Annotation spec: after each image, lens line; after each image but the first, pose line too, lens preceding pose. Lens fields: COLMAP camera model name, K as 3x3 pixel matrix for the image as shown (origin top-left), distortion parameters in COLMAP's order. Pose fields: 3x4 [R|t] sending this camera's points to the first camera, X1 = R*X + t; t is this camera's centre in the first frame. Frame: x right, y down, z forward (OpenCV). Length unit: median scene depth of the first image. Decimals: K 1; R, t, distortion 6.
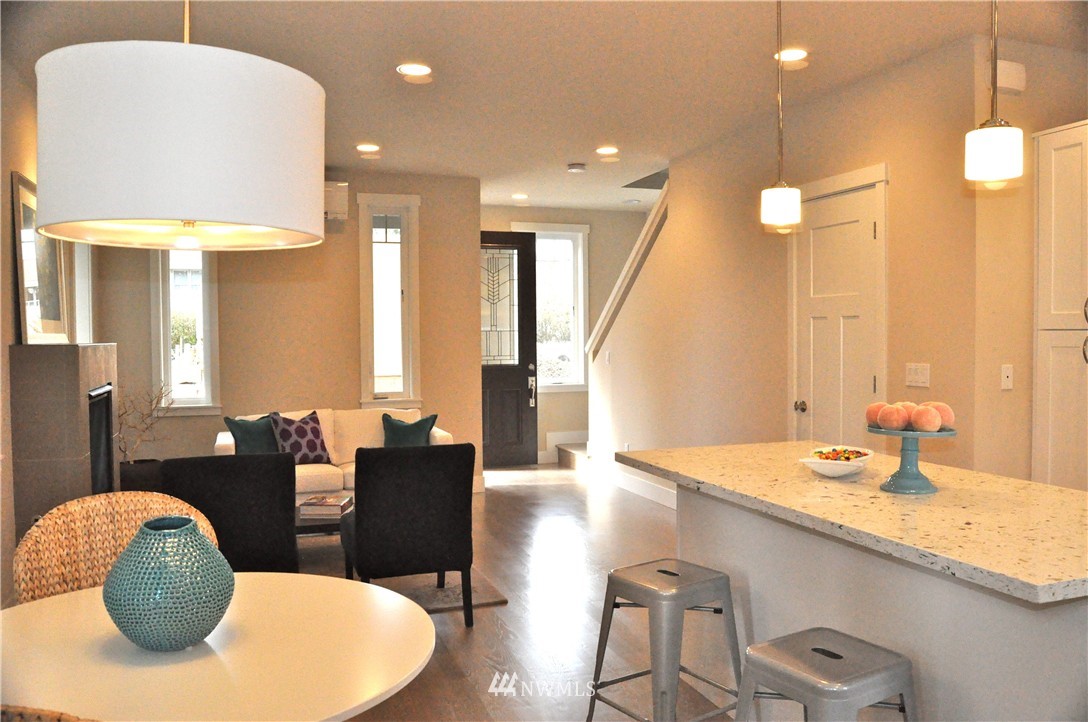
lens RADIAL K [[839.4, 0, 546.4], [0, 839.4, 360.3], [0, 0, 1]] dist [-0.089511, 0.005731]
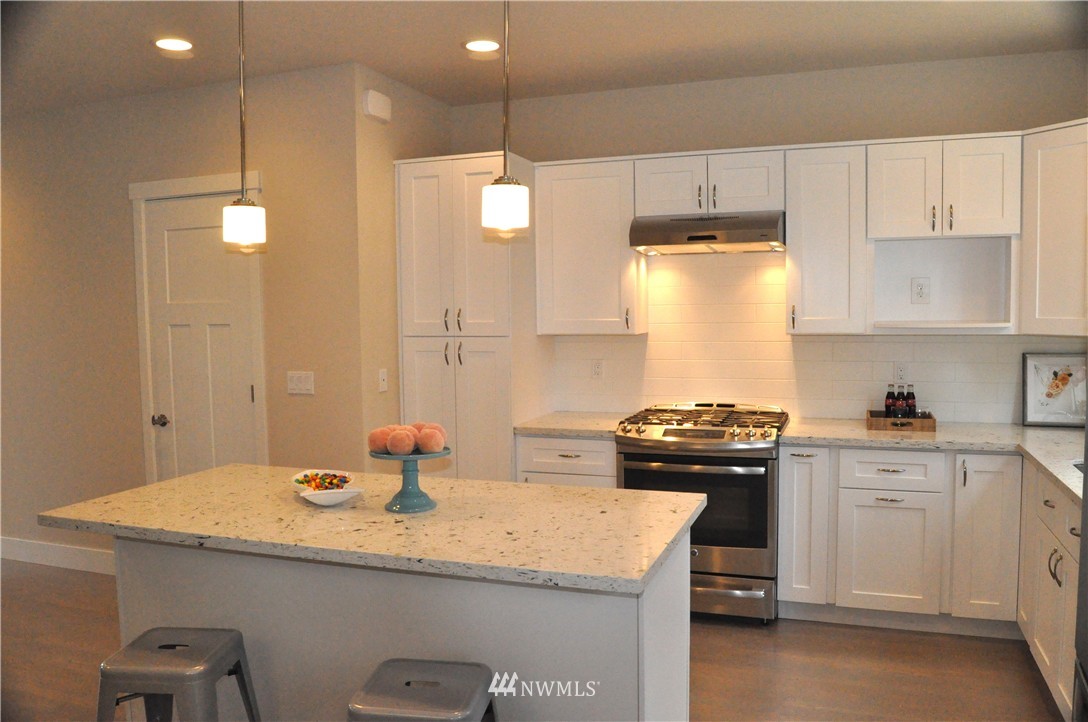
lens RADIAL K [[839.4, 0, 539.8], [0, 839.4, 358.9], [0, 0, 1]] dist [-0.089511, 0.005731]
pose [[0.624462, -0.049836, 0.779463, -0.265198], [0.031967, 0.998757, 0.038247, -0.064705], [-0.780401, 0.001033, 0.625279, 0.177187]]
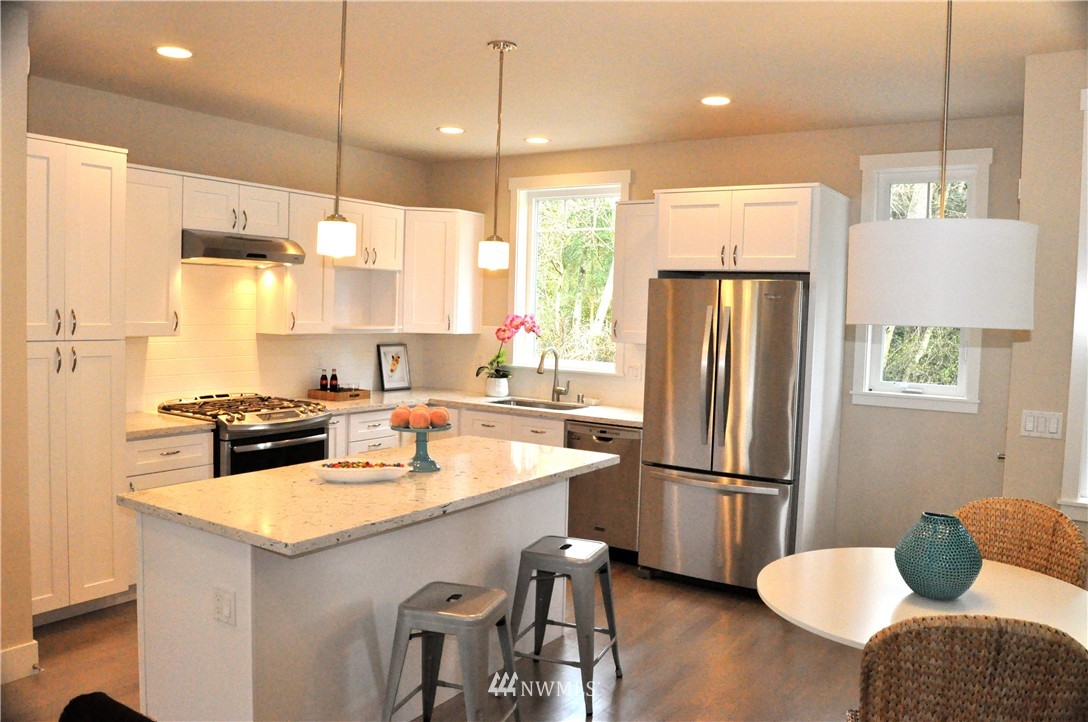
lens RADIAL K [[839.4, 0, 547.3], [0, 839.4, 364.6], [0, 0, 1]] dist [-0.089511, 0.005731]
pose [[-0.620524, -0.060525, 0.781849, -0.737495], [-0.000132, 0.997025, 0.077077, -0.119740], [-0.784188, 0.047725, -0.618686, 1.567246]]
